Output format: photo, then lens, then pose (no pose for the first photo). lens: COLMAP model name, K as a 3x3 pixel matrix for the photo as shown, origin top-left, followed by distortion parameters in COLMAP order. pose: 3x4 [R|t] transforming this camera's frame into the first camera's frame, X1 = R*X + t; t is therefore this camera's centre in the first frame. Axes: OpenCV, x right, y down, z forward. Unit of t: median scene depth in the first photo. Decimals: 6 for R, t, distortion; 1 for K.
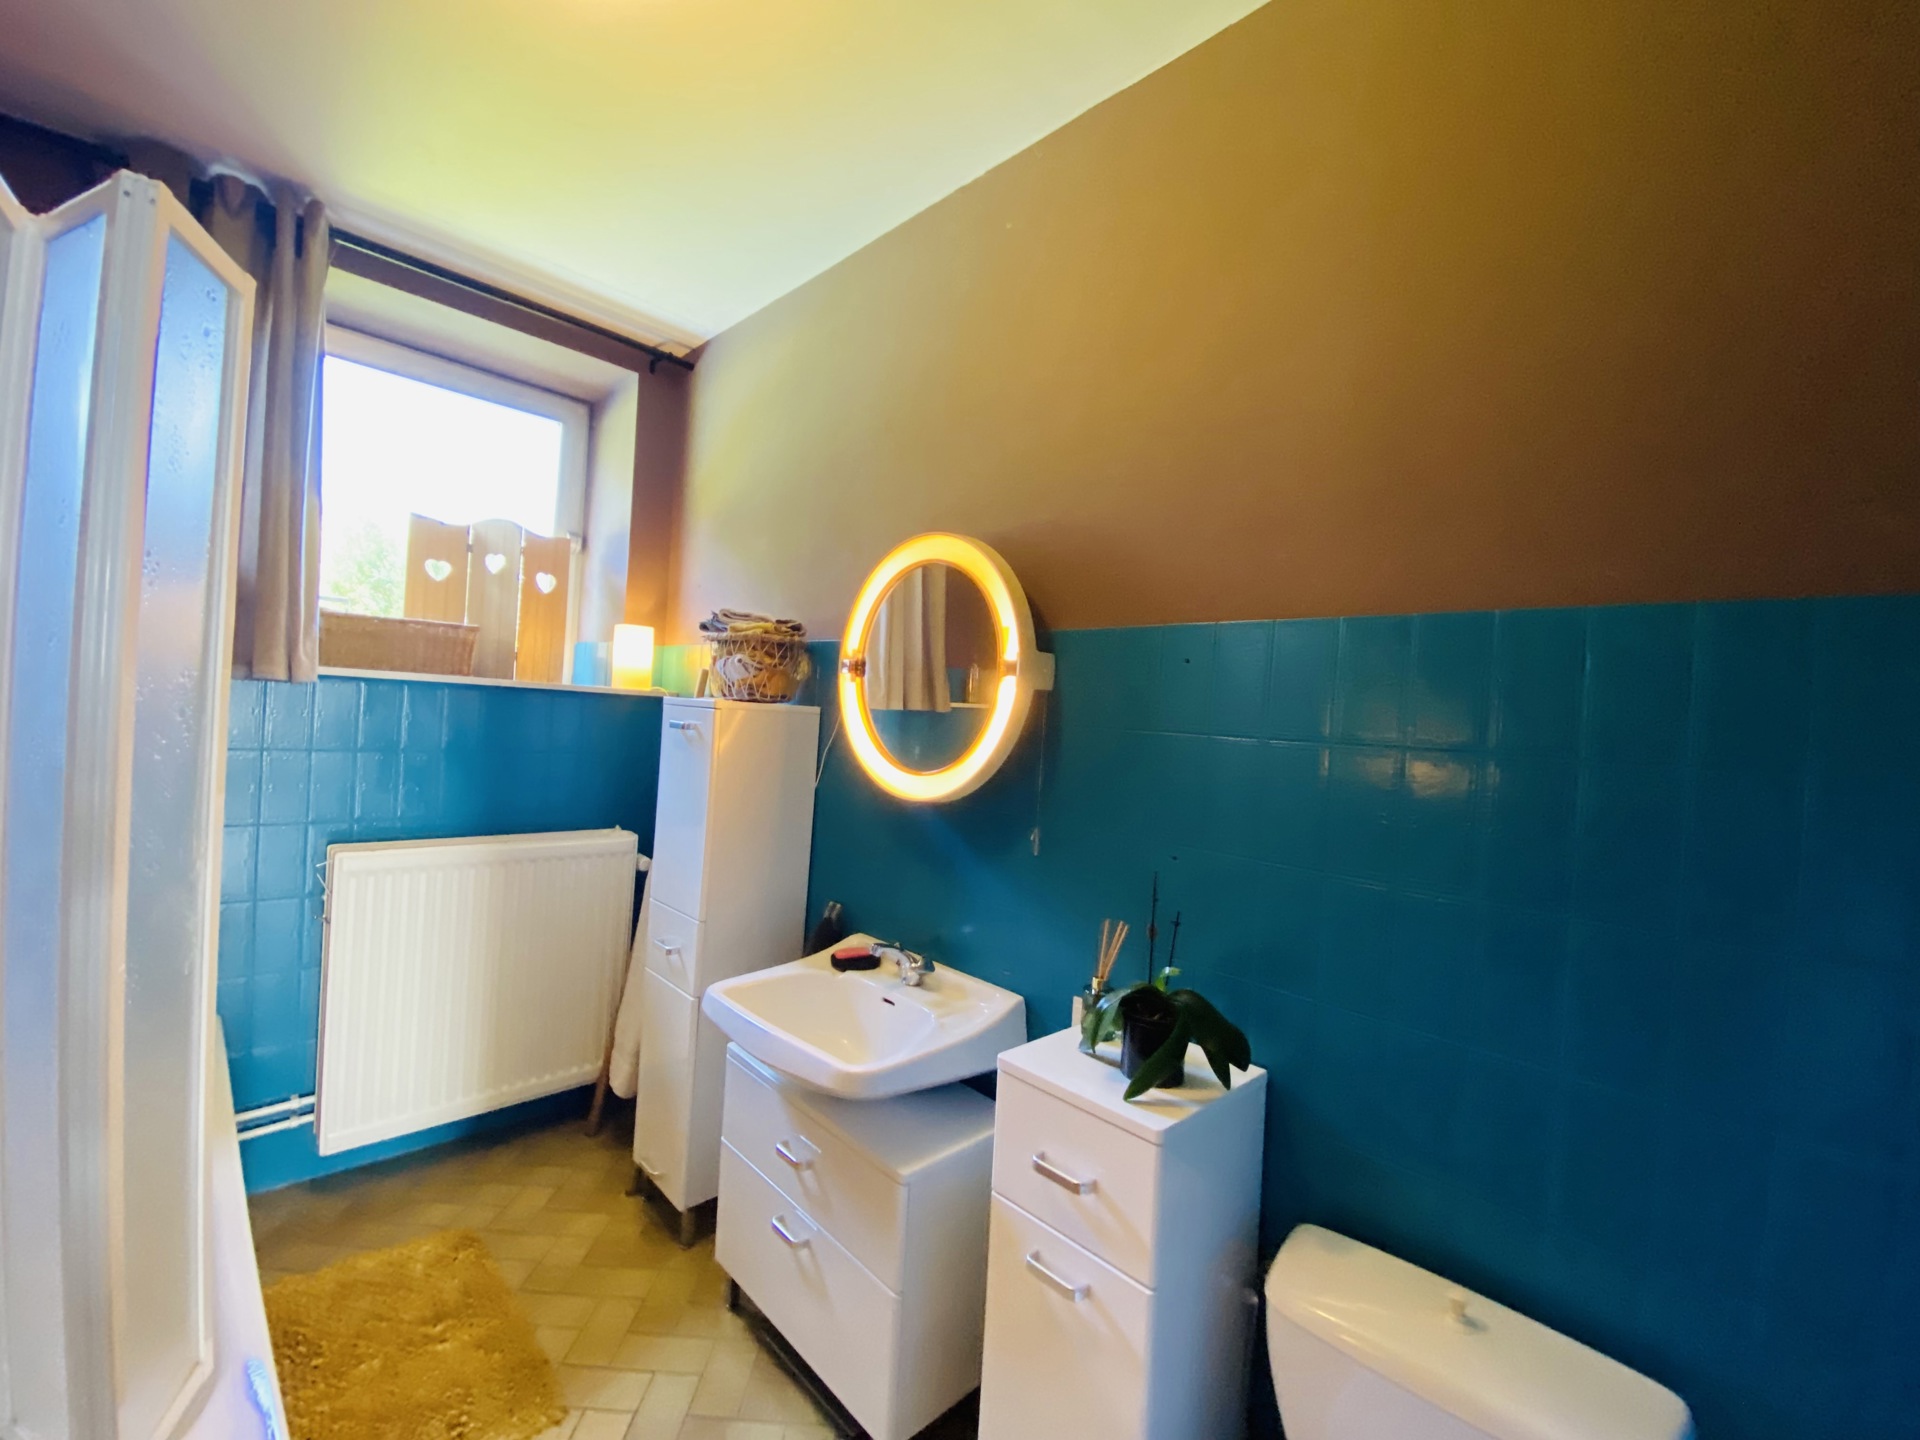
lens RADIAL K [[775.9, 0, 966.7], [0, 775.9, 713.2], [0, 0, 1]] dist [0.019130, -0.016126]
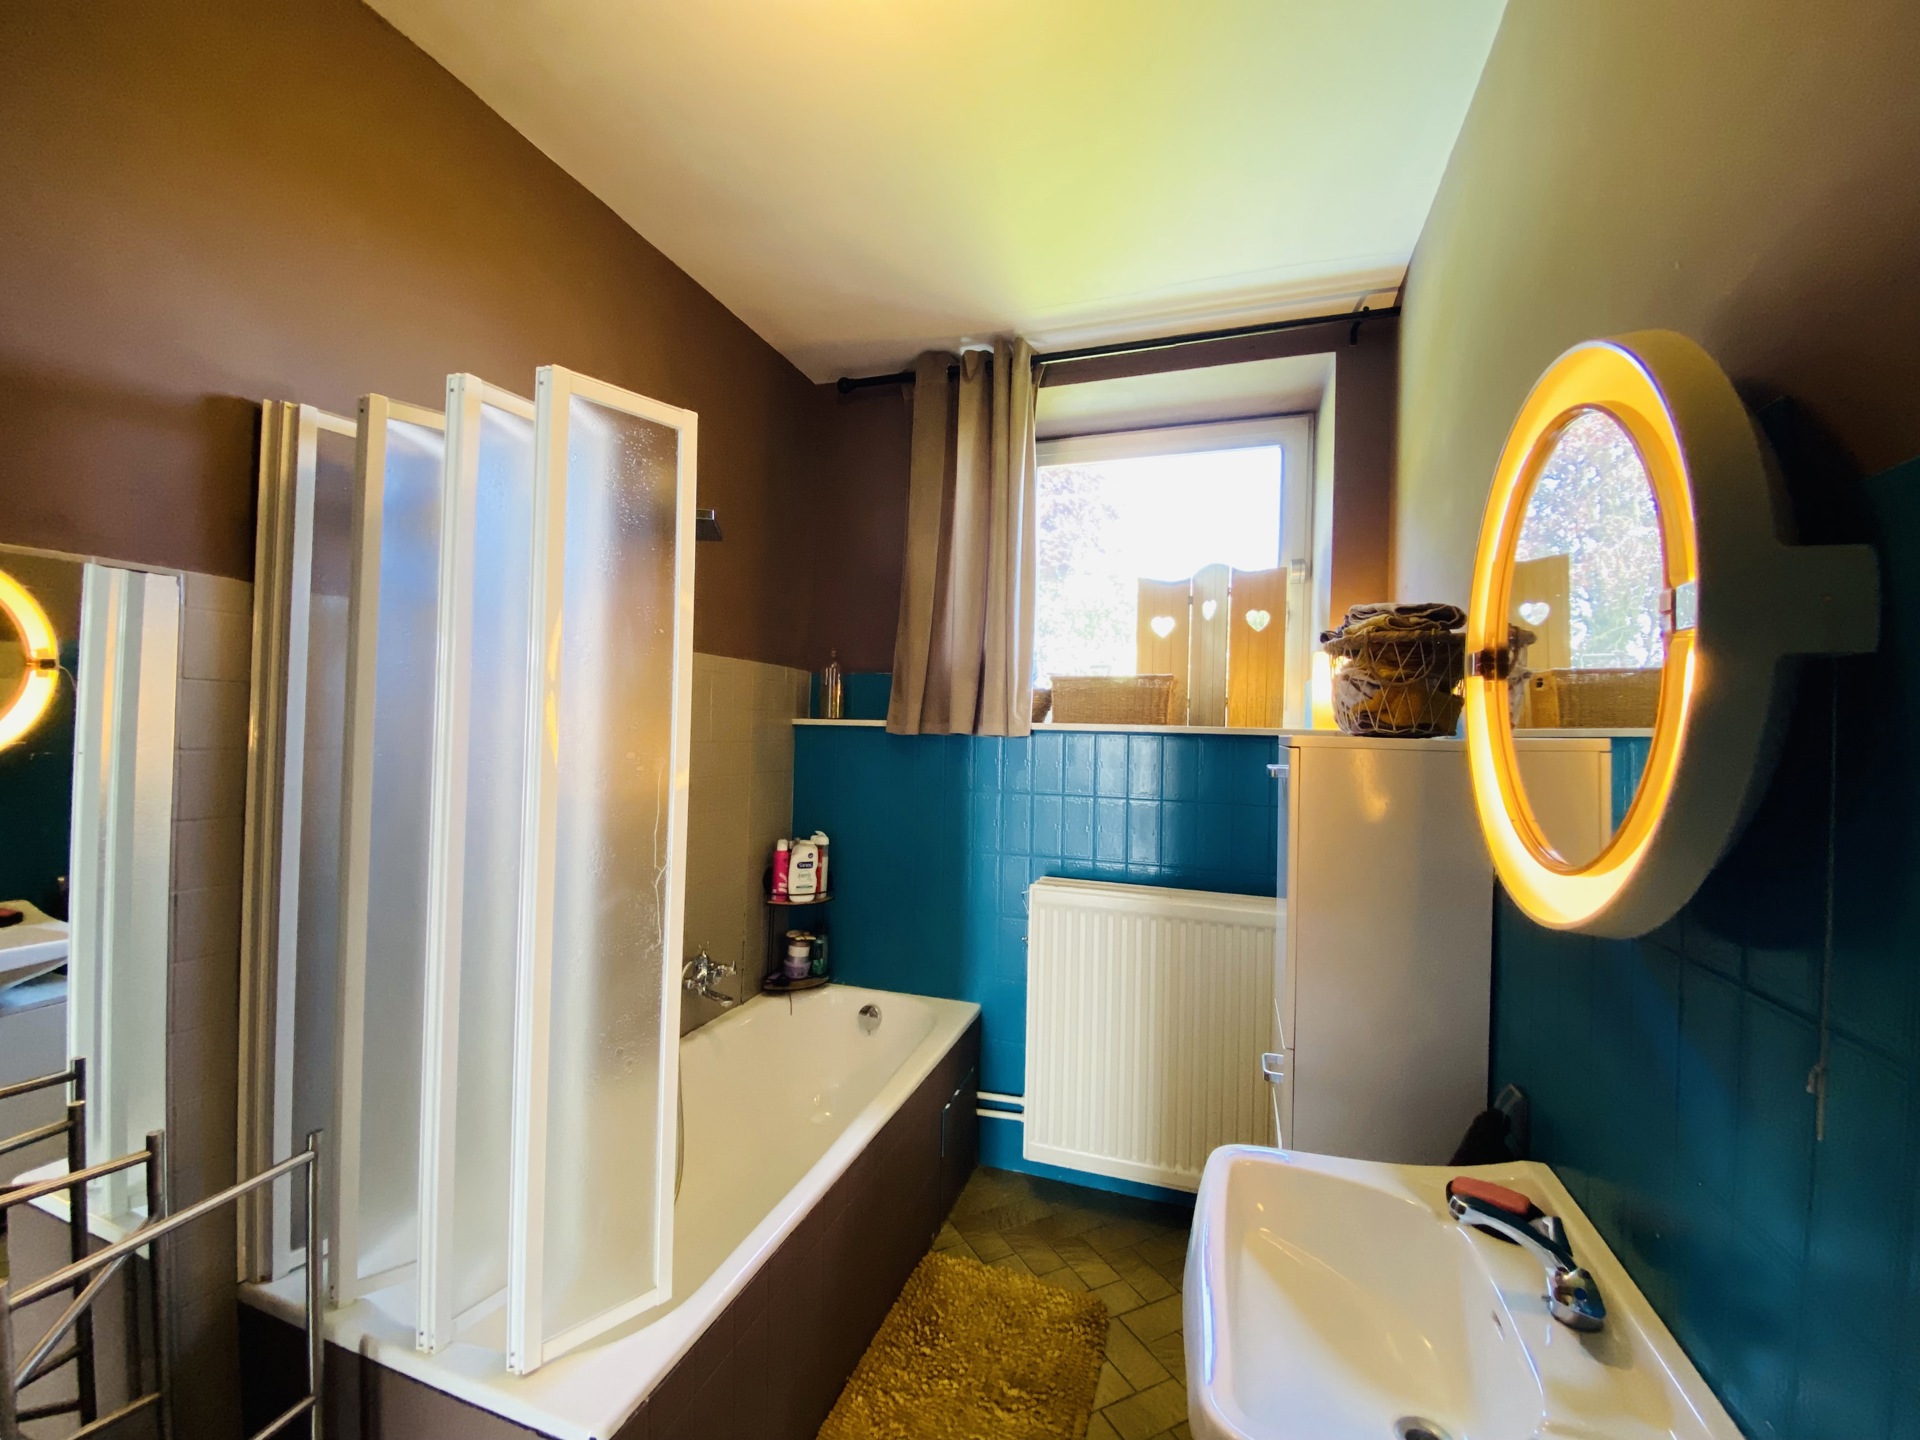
lens RADIAL K [[784.7, 0, 962.3], [0, 784.7, 719.1], [0, 0, 1]] dist [0.029354, -0.025931]
pose [[0.437901, -0.065562, -0.896630, 0.182211], [0.005591, 0.997517, -0.070208, 0.016590], [0.899006, 0.025732, 0.437180, 0.384041]]
